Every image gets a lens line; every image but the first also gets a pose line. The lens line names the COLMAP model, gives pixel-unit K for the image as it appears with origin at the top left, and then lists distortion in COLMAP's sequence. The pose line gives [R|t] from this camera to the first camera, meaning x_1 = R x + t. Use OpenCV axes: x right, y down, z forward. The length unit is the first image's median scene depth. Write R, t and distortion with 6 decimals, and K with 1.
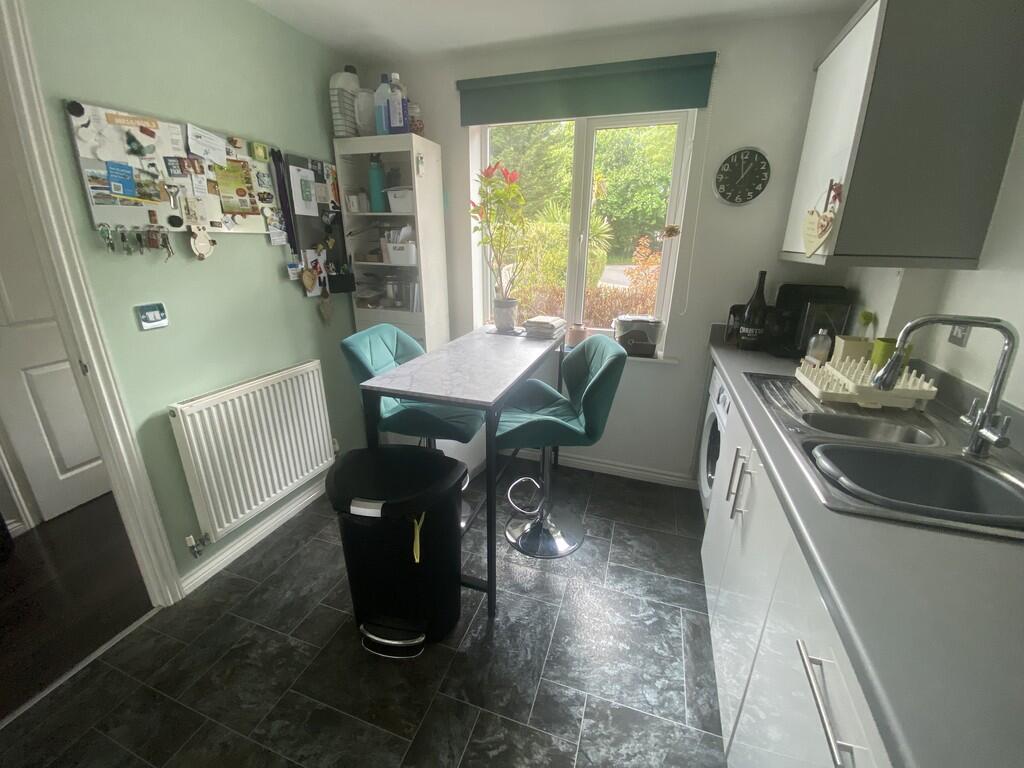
lens RADIAL K [[419.9, 0, 513.1], [0, 419.9, 380.3], [0, 0, 1]] dist [-0.000759, -0.000146]
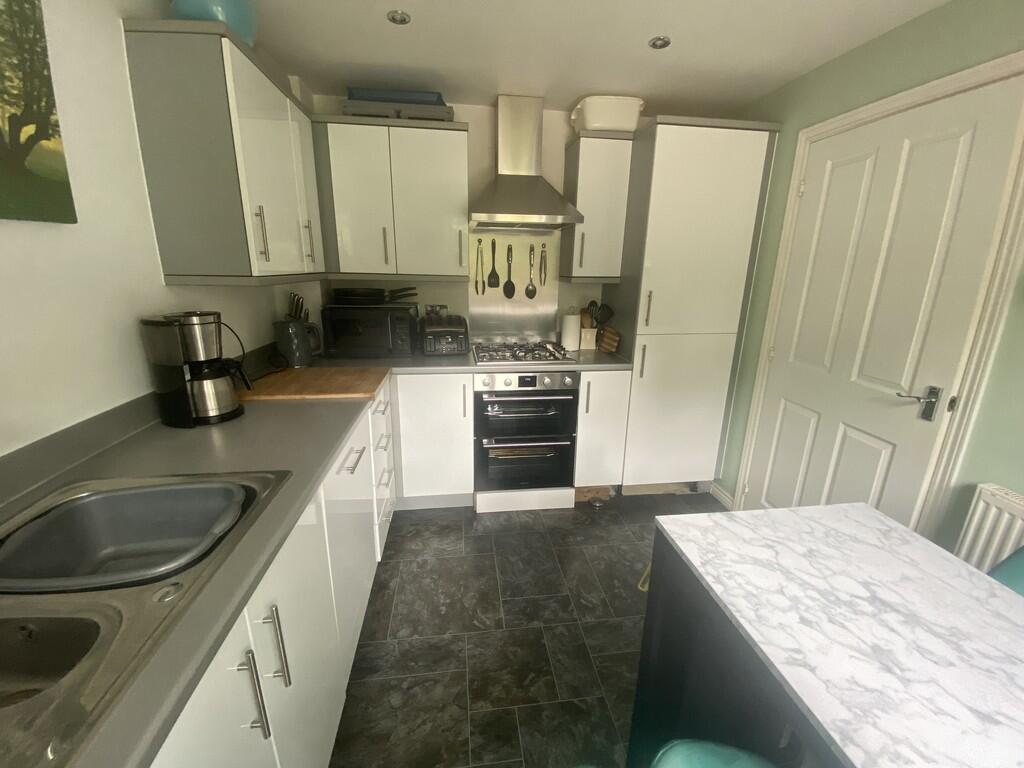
lens RADIAL K [[419.9, 0, 512.3], [0, 419.9, 384.7], [0, 0, 1]] dist [-0.000759, -0.000146]
pose [[-0.895784, 0.088465, -0.435598, 0.368549], [-0.173568, 0.832574, 0.526018, -0.373417], [0.409202, 0.546804, -0.730451, 1.108754]]
